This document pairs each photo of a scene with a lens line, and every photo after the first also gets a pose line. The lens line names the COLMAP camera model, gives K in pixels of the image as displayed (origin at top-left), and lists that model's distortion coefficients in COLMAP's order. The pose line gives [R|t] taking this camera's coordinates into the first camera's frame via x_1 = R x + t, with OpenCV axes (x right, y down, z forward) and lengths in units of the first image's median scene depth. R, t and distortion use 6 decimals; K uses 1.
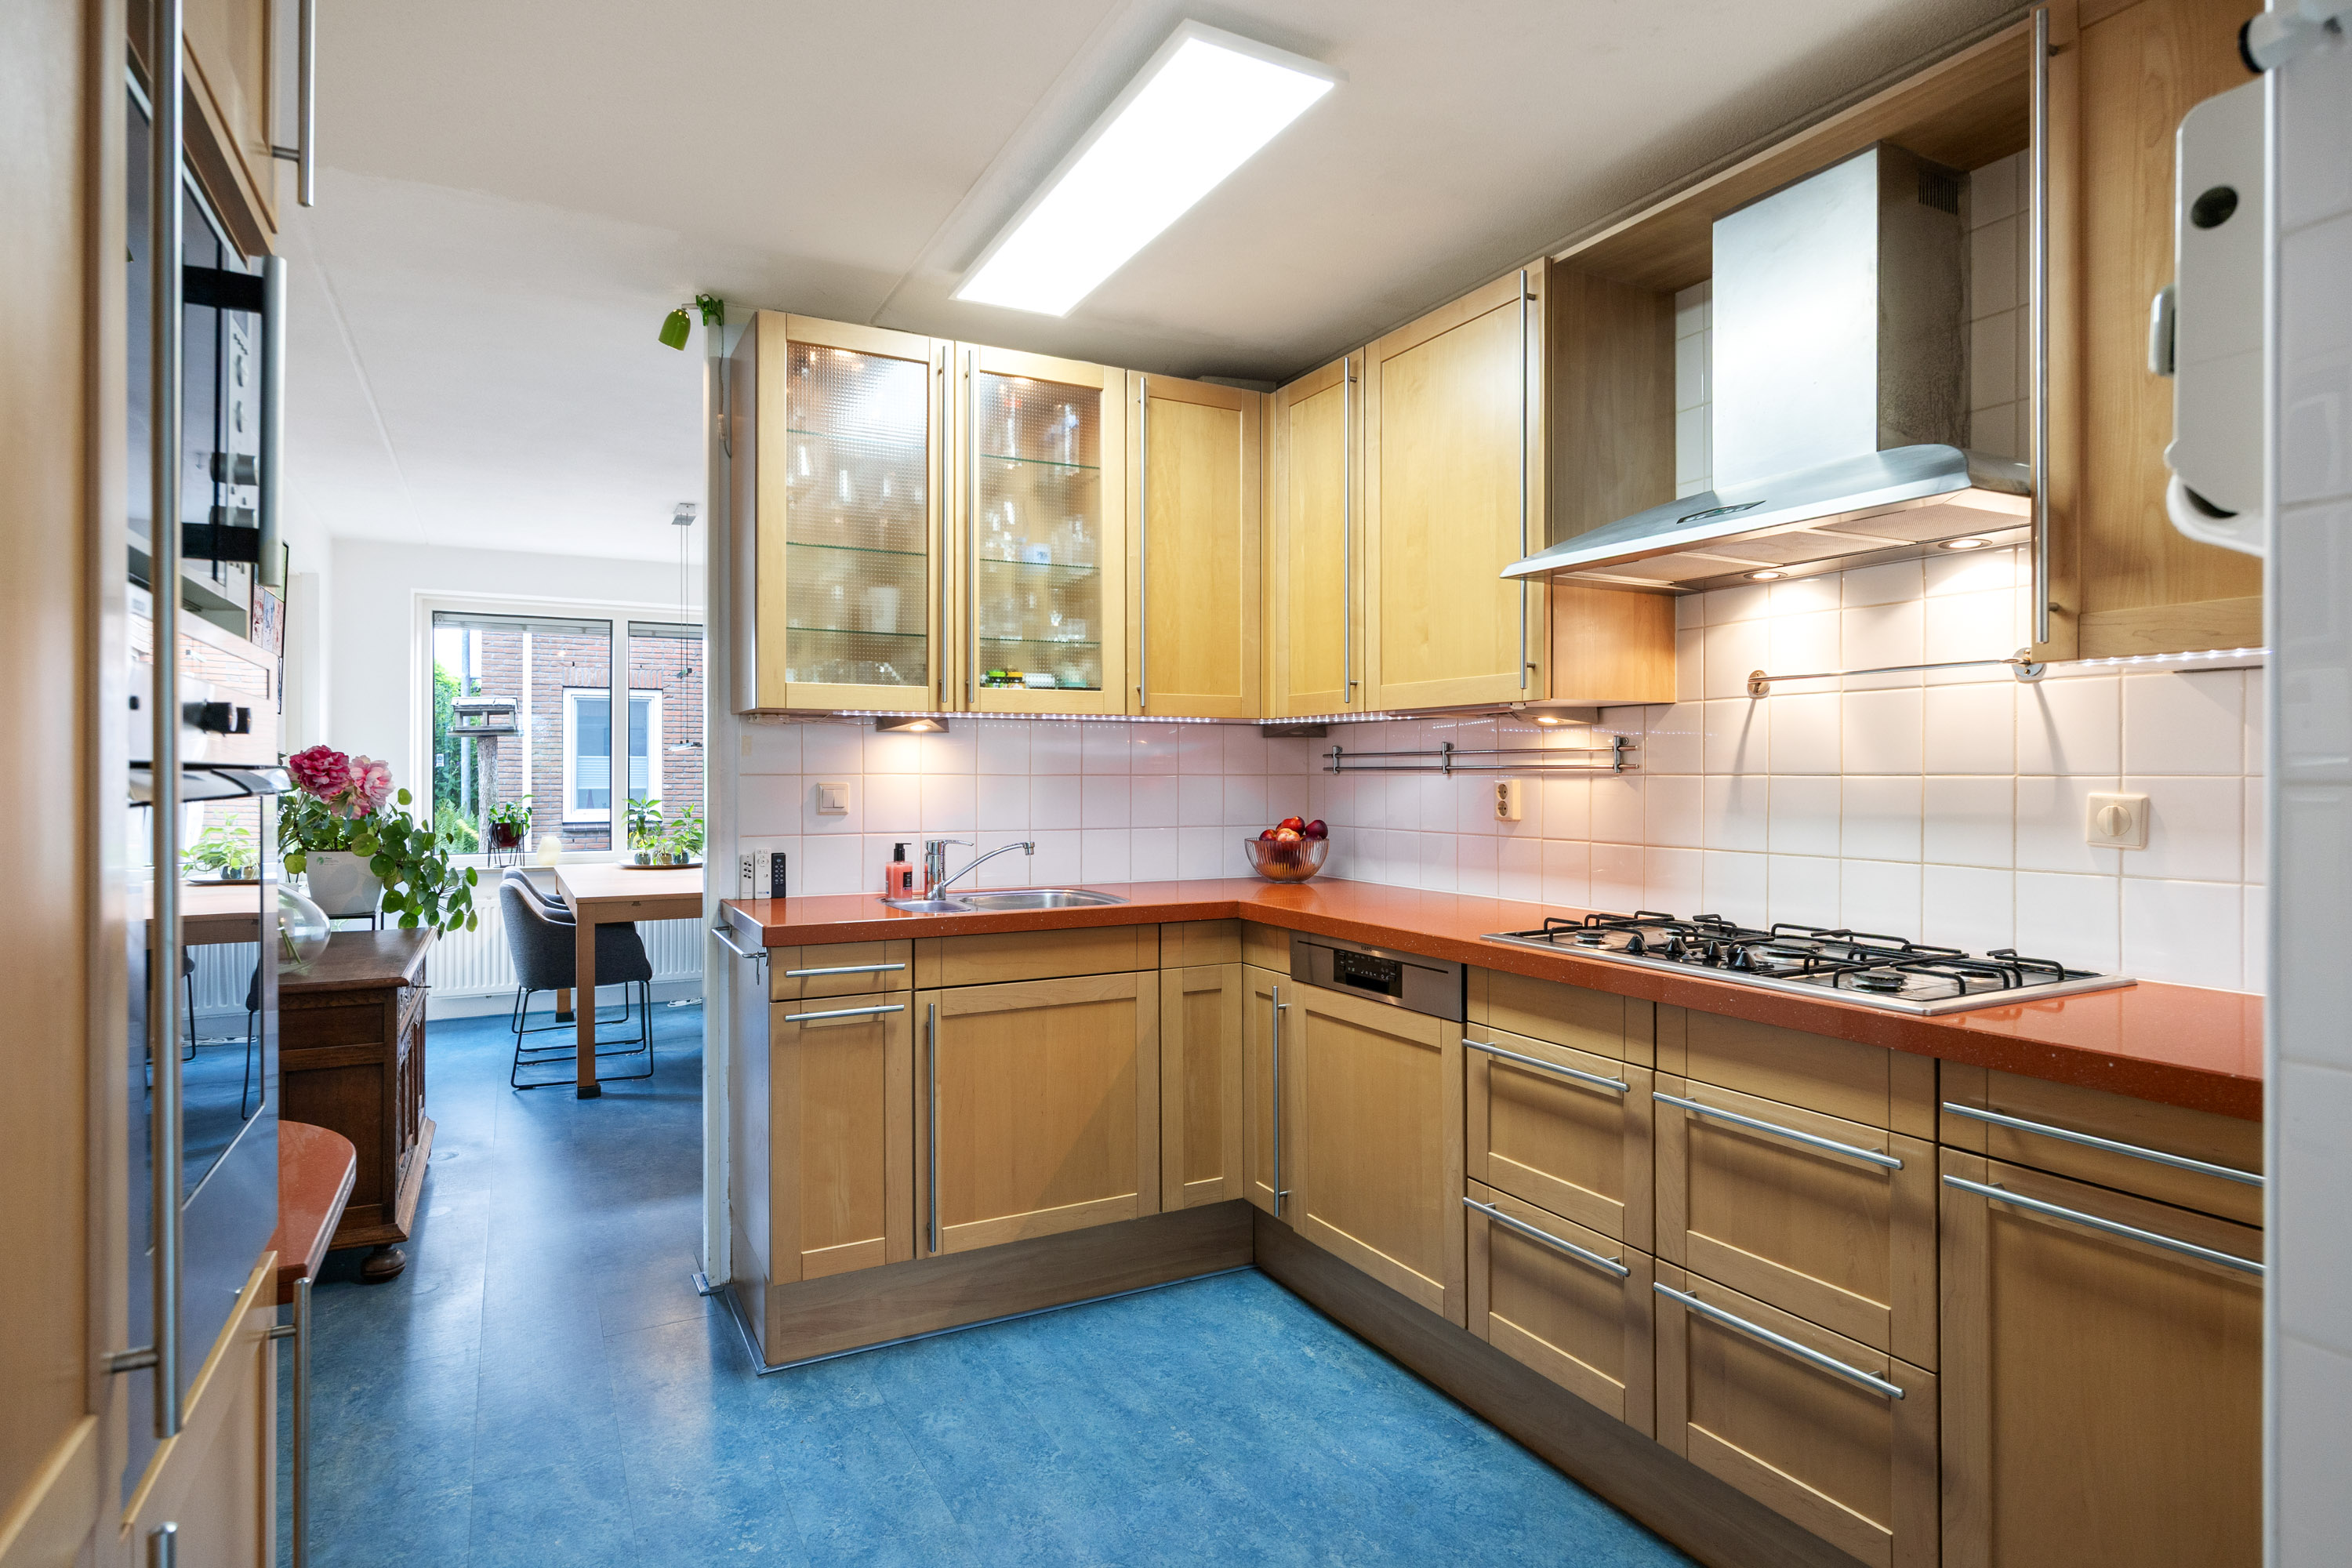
lens RADIAL K [[1230.5, 0, 1176.2], [0, 1230.5, 771.5], [0, 0, 1]] dist [0.003563, -0.000009]
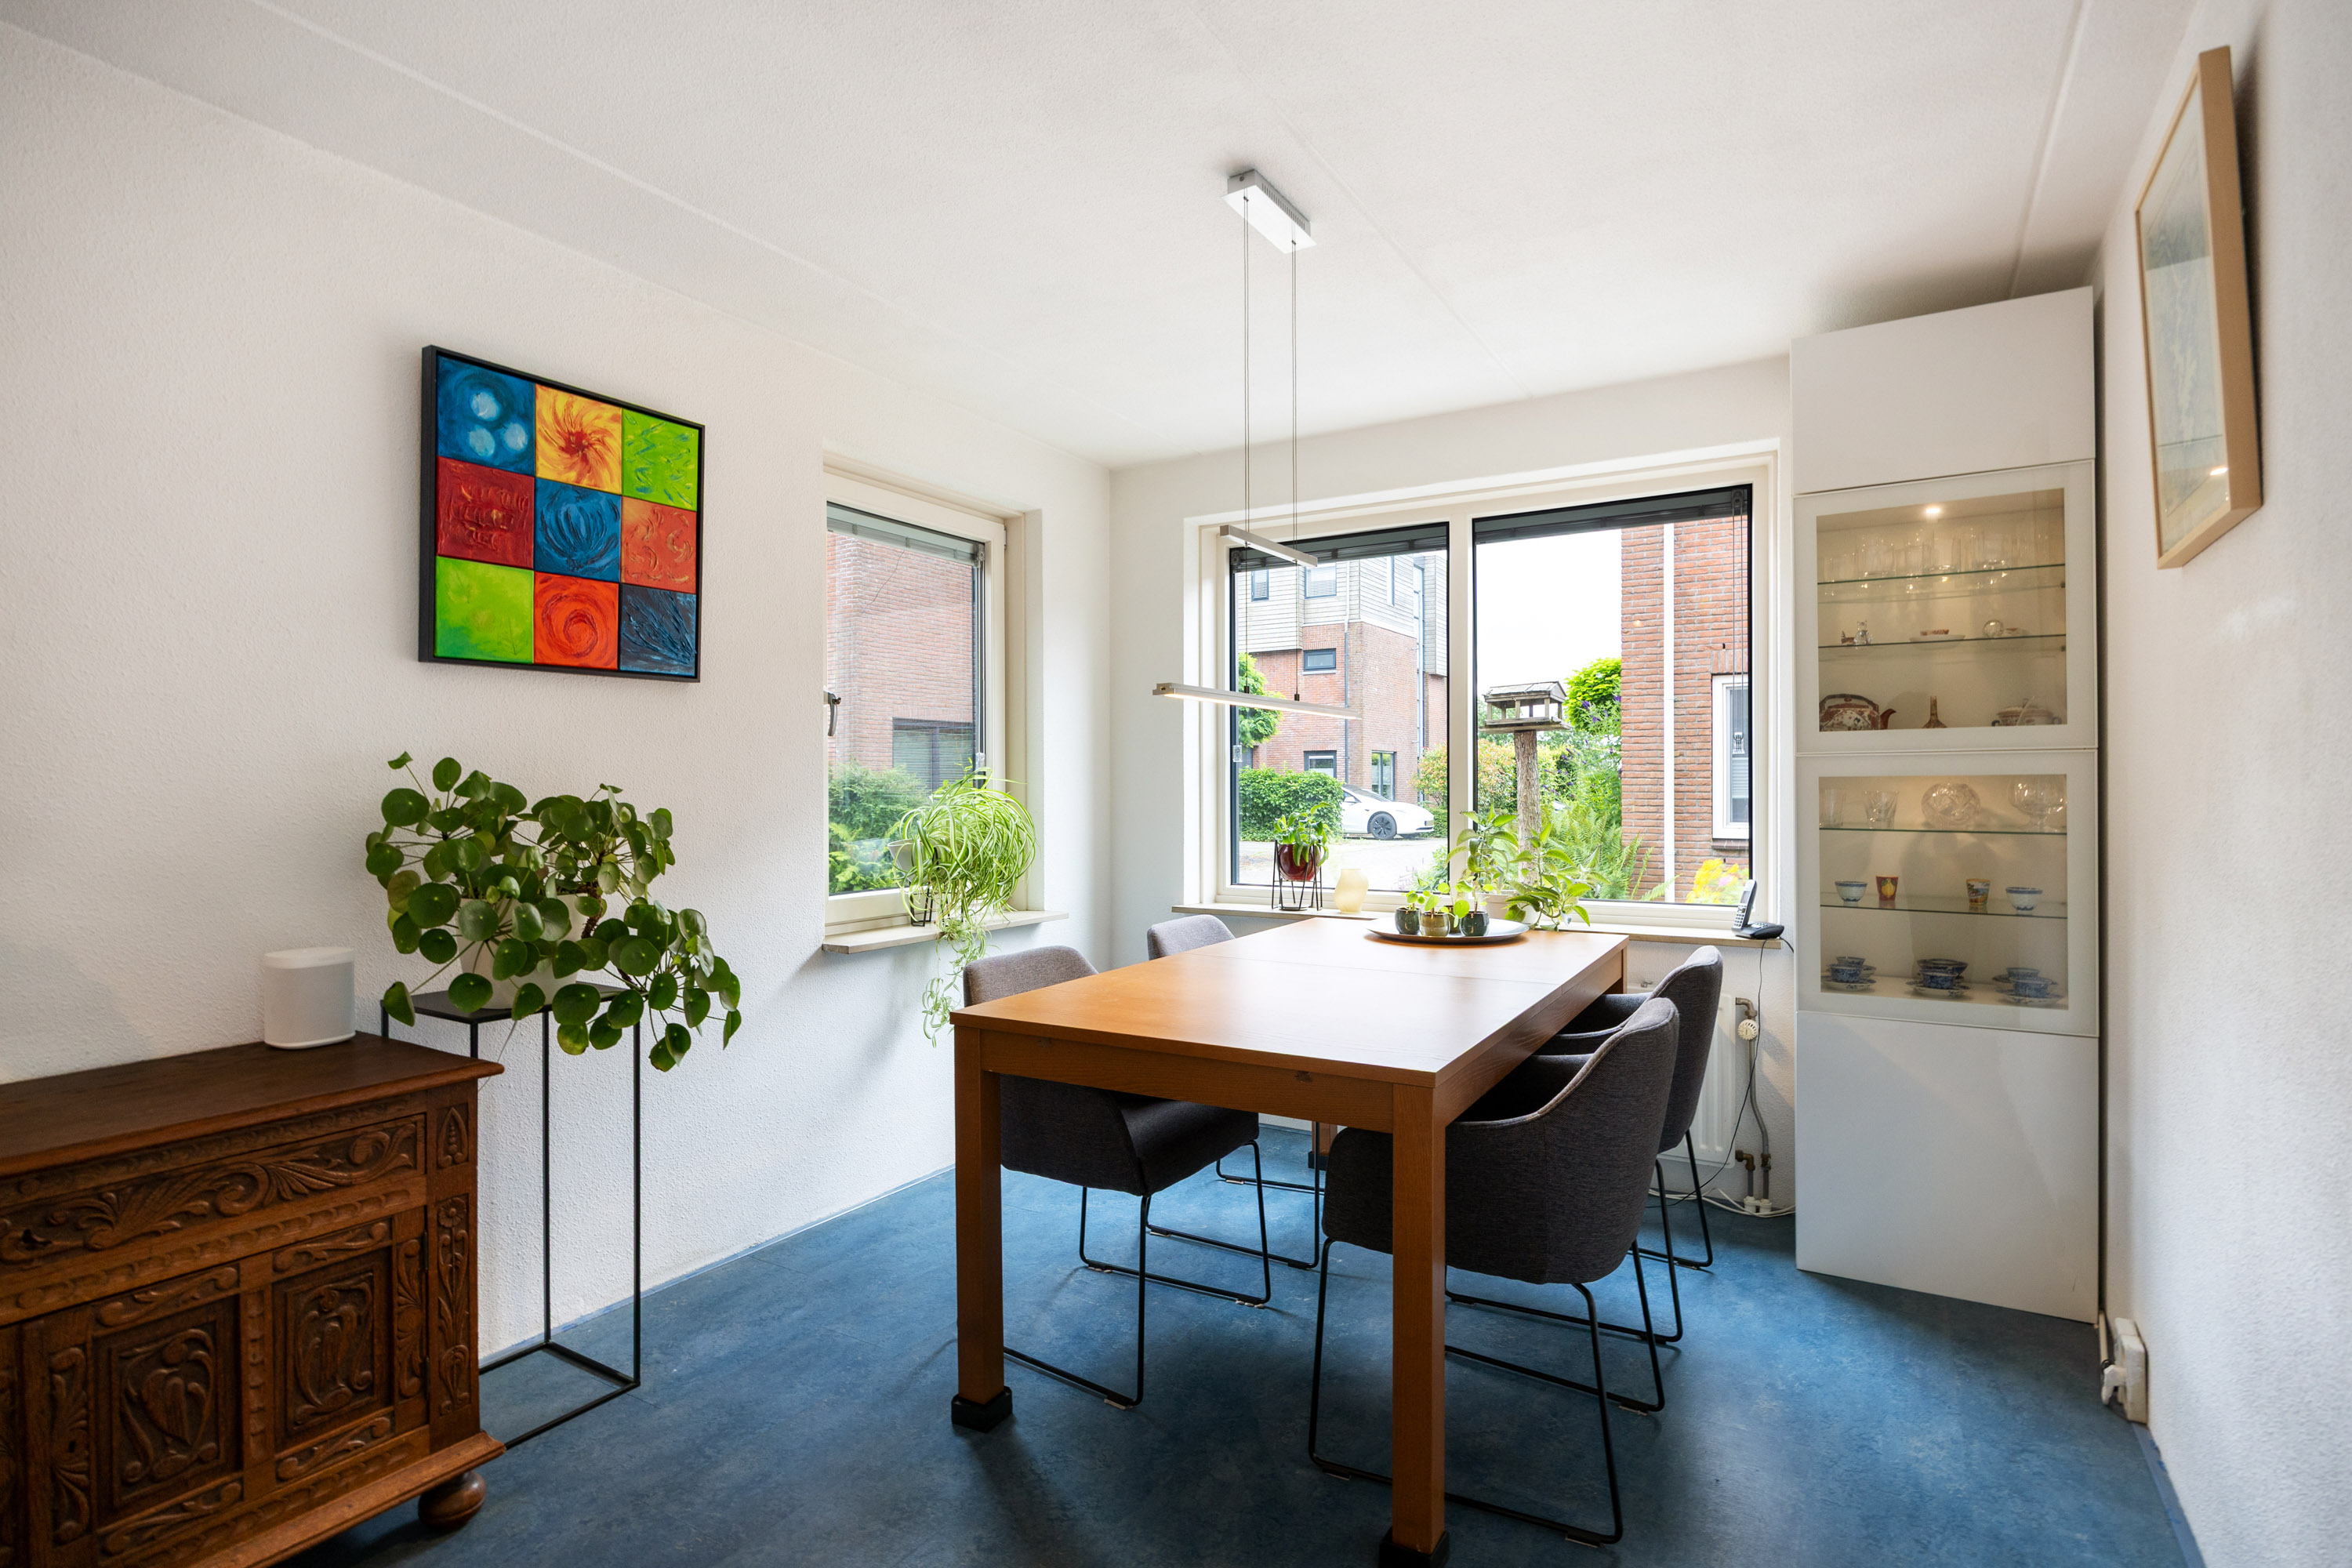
lens RADIAL K [[1152.4, 0, 1166.3], [0, 1152.4, 791.6], [0, 0, 1]] dist [-0.003366, -0.000521]
pose [[0.514669, 0.002816, -0.857384, -0.036140], [0.005165, 0.999966, 0.006385, 0.007604], [0.857373, -0.007714, 0.514637, 0.577723]]
